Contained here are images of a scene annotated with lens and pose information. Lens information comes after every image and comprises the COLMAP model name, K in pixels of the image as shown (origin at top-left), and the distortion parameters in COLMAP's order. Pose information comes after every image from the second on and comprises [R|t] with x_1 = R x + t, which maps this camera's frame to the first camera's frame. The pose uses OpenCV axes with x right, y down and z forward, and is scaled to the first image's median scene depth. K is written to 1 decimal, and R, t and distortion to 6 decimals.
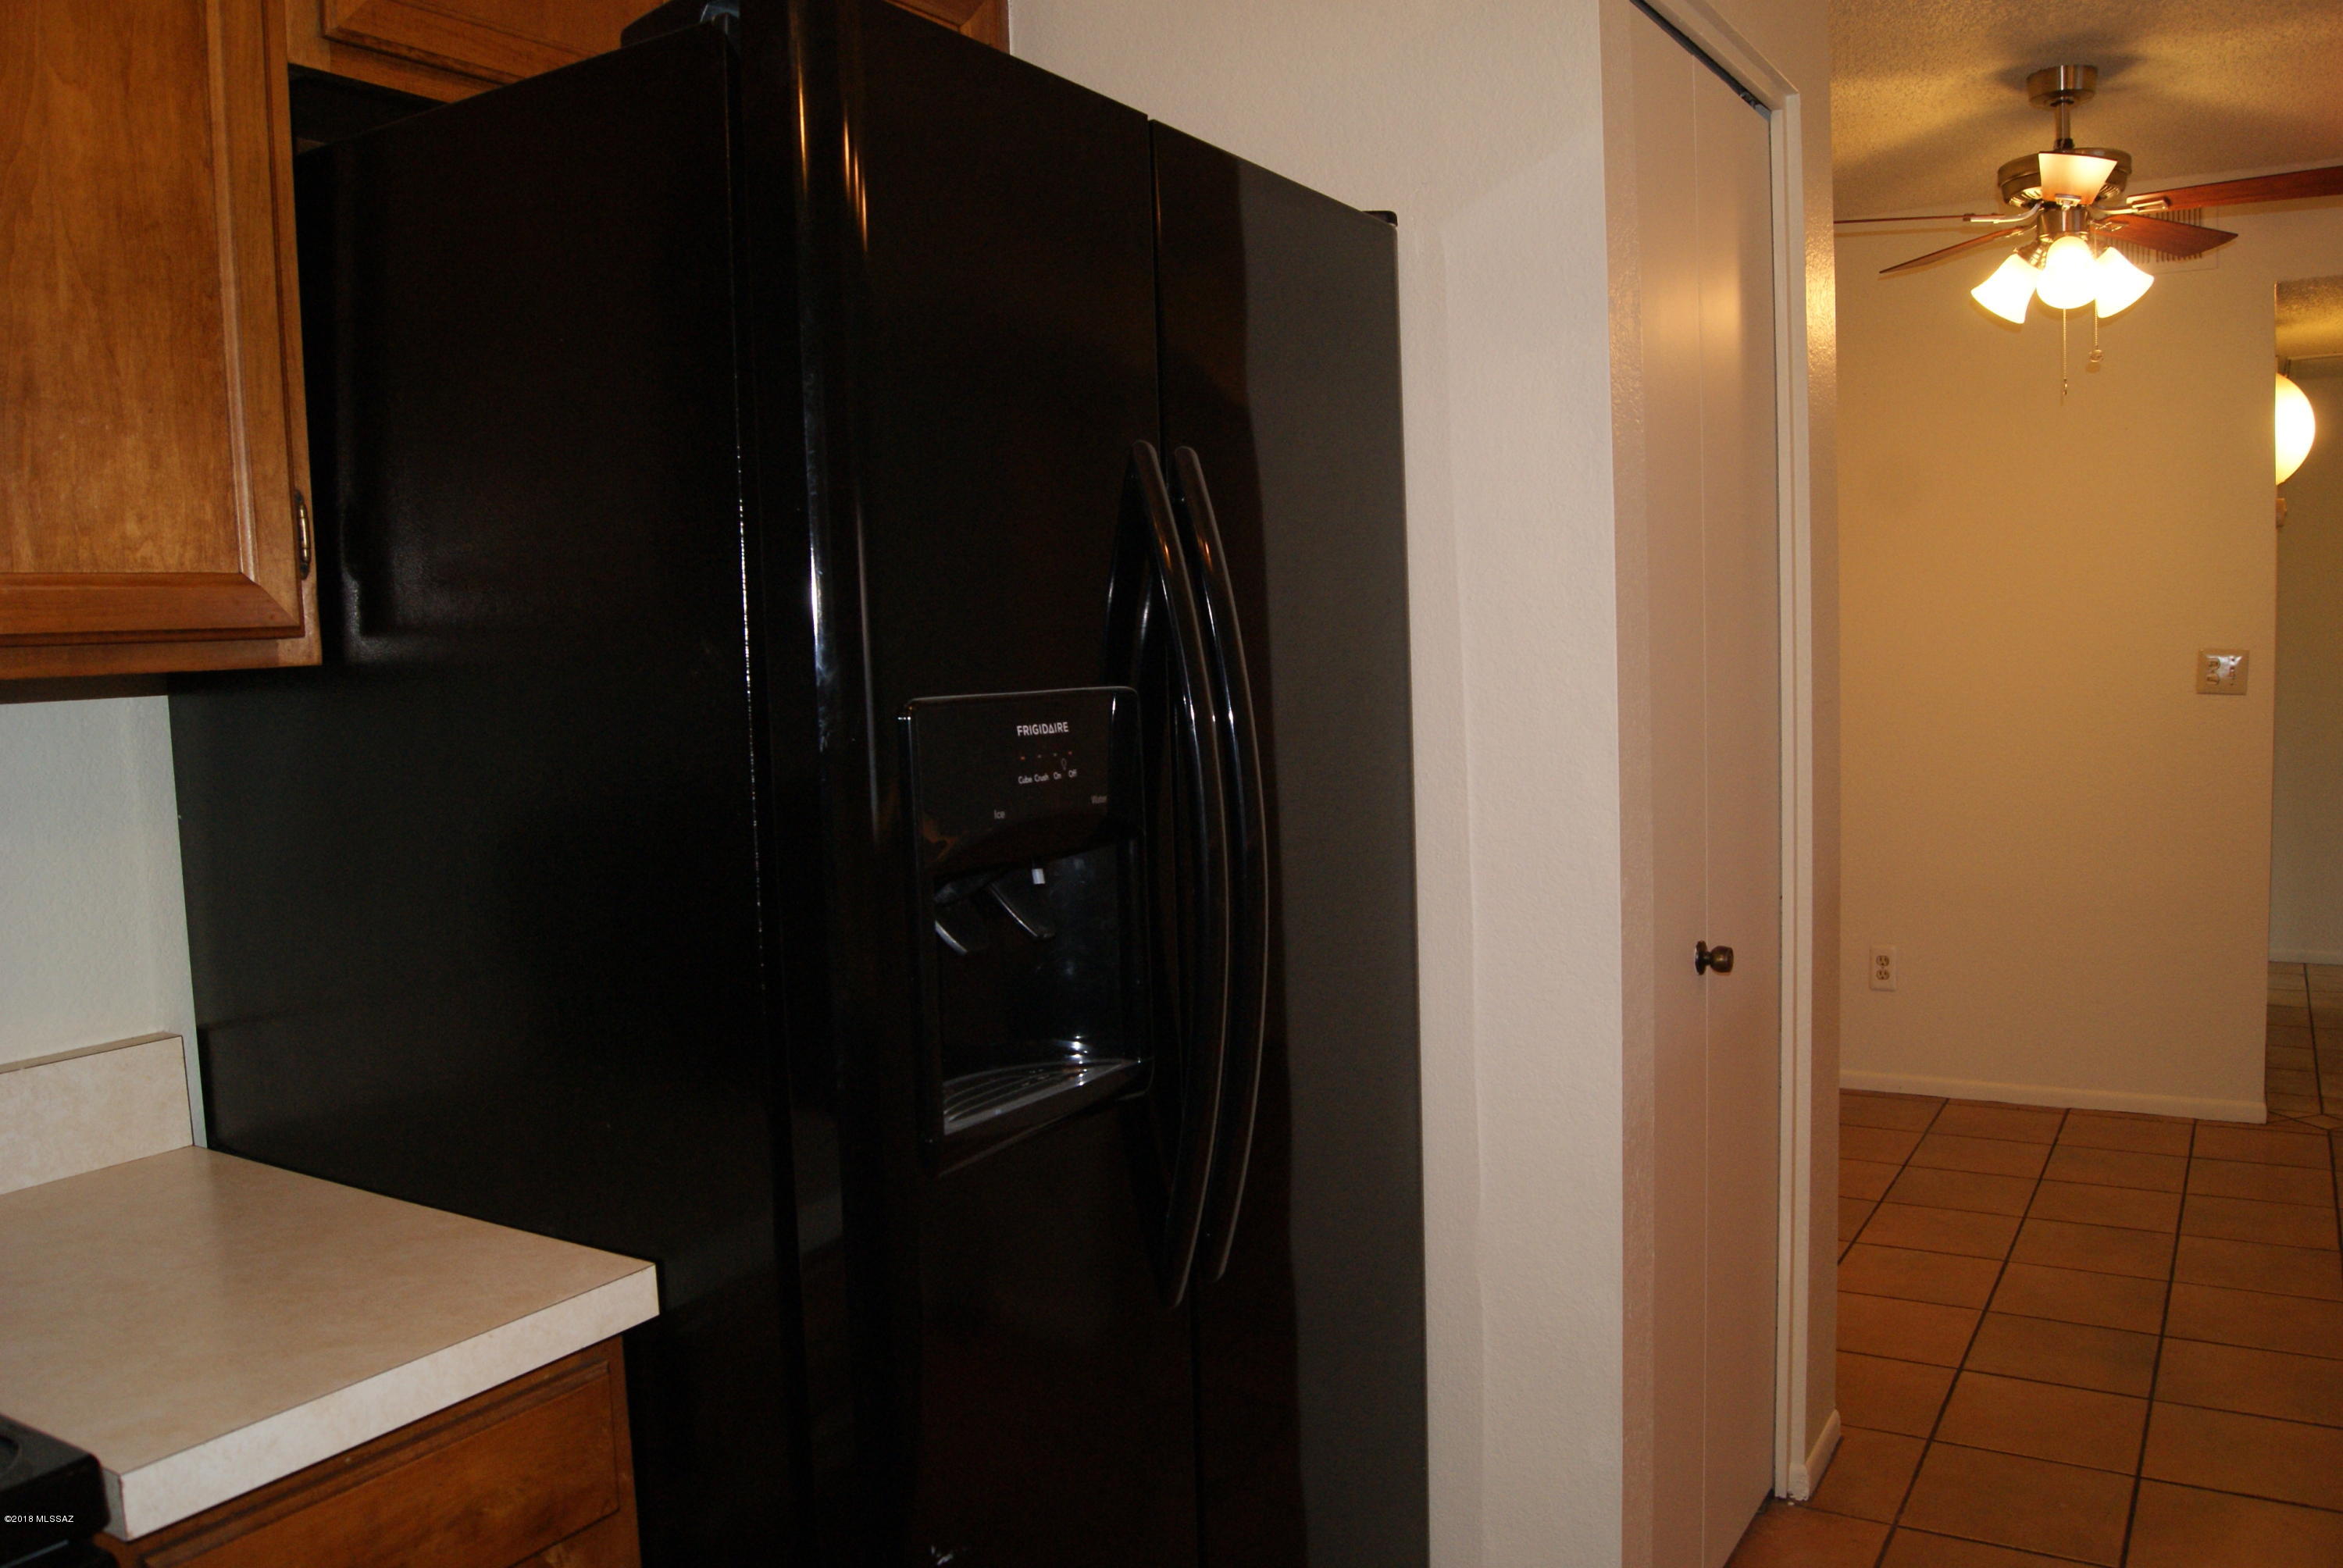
lens RADIAL K [[1815.1, 0, 1172.2], [0, 1815.1, 795.0], [0, 0, 1]] dist [-0.083497, 0.017023]
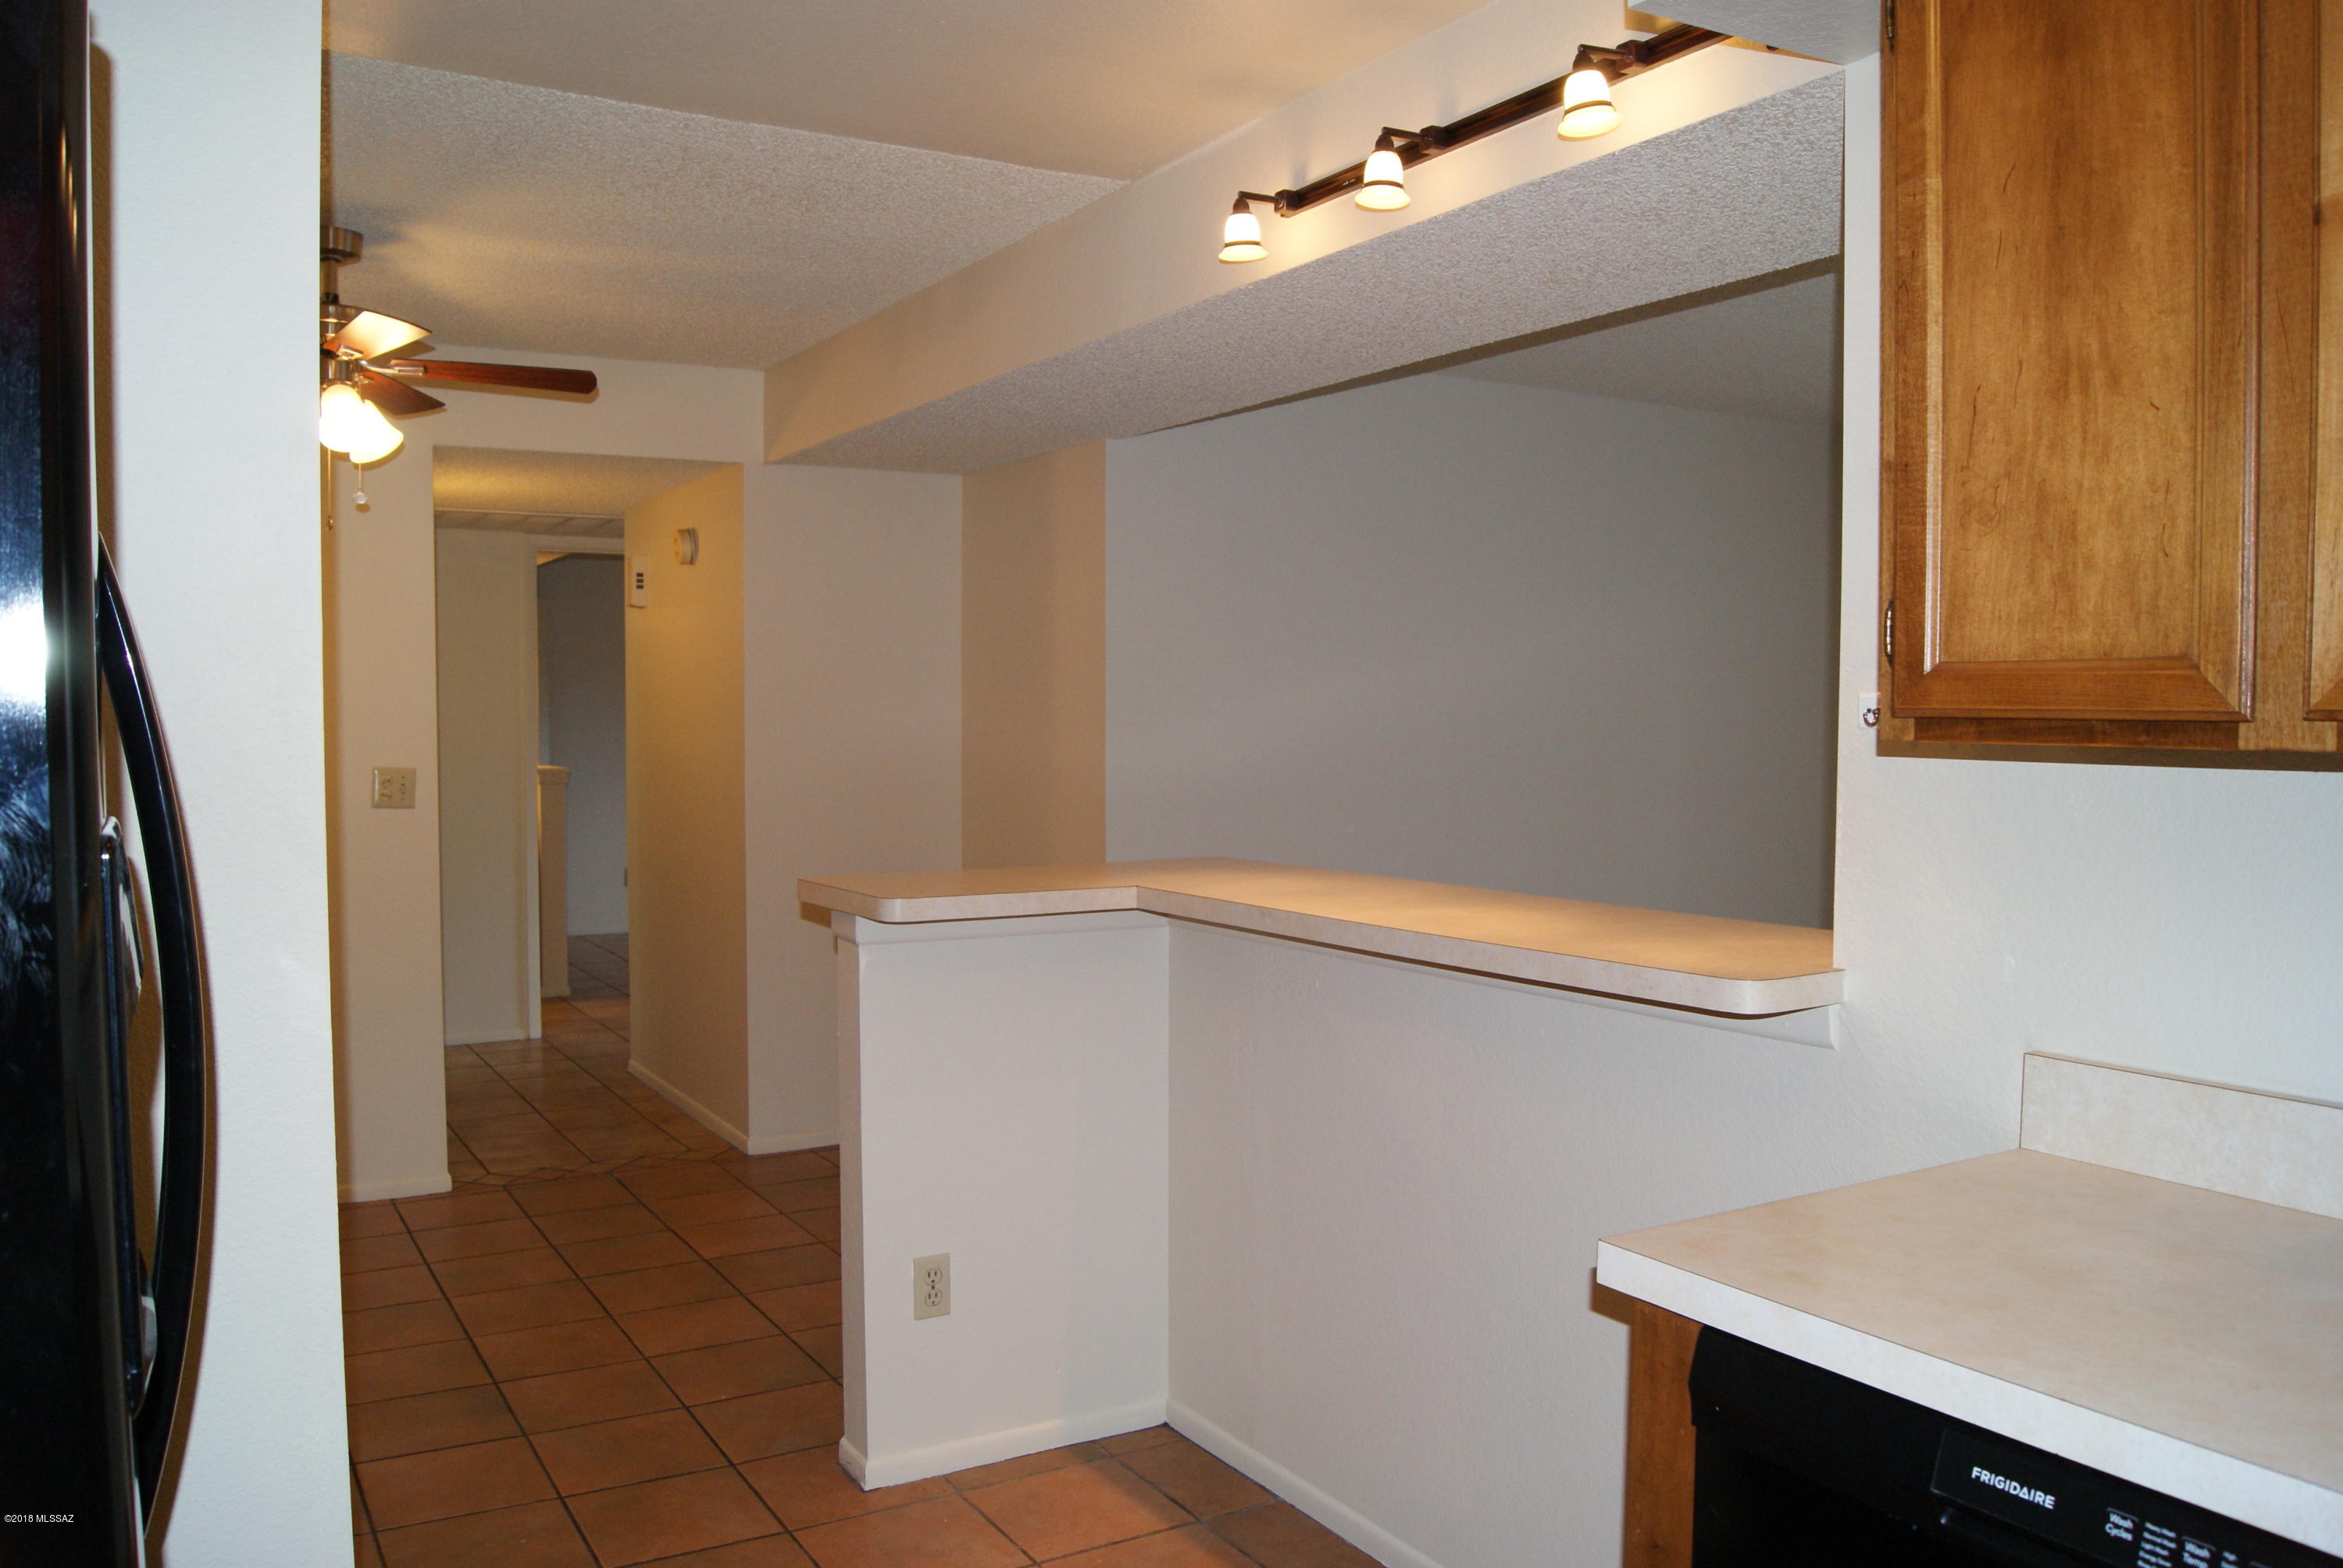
lens RADIAL K [[1815.1, 0, 1172.0], [0, 1815.1, 784.8], [0, 0, 1]] dist [-0.083497, 0.017023]
pose [[0.464356, -0.000510, 0.885649, -0.687427], [0.063450, 0.997449, -0.032693, -0.017516], [-0.883373, 0.071375, 0.463204, 0.216273]]
